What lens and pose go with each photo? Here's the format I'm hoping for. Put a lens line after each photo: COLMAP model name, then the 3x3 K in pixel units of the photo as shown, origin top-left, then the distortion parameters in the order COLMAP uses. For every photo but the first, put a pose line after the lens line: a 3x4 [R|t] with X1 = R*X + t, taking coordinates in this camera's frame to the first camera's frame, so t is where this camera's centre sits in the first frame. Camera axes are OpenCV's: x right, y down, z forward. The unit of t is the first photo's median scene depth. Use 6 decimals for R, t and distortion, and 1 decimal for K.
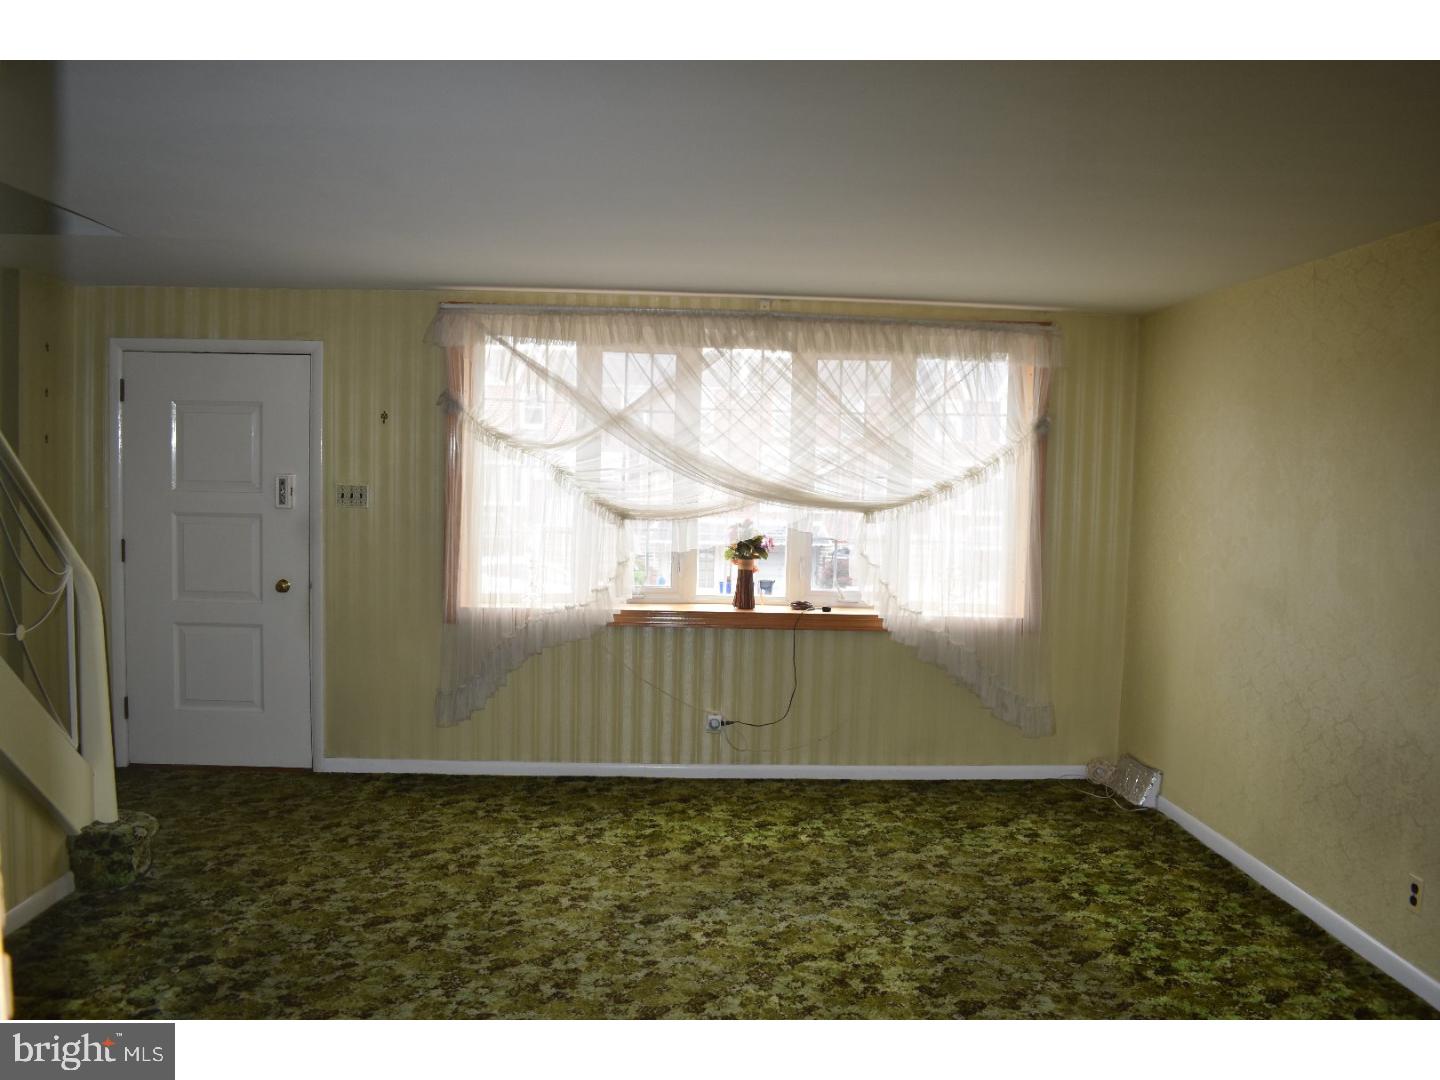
lens RADIAL K [[1121.9, 0, 720.0], [0, 1121.9, 540.0], [0, 0, 1]] dist [-0.099684, 0.019089]
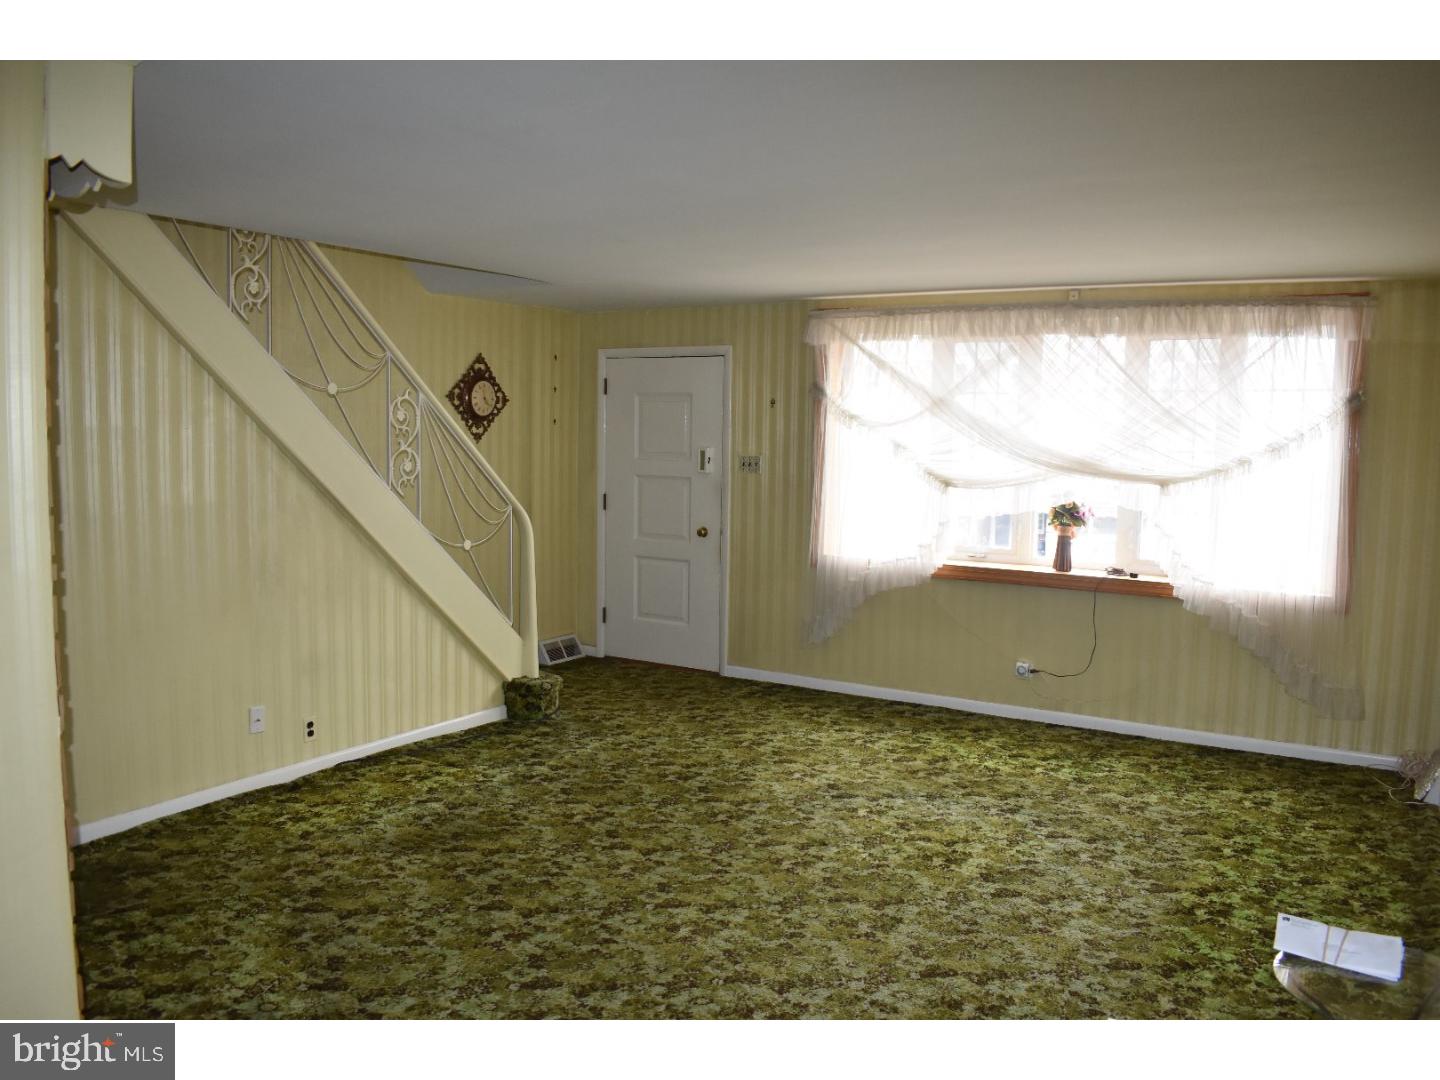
lens RADIAL K [[1121.9, 0, 720.0], [0, 1121.9, 540.0], [0, 0, 1]] dist [-0.099684, 0.019089]
pose [[0.825098, 0.045412, -0.563162, 0.433769], [-0.034614, 0.998955, 0.029841, 0.012064], [0.563928, -0.005128, 0.825808, -0.112037]]
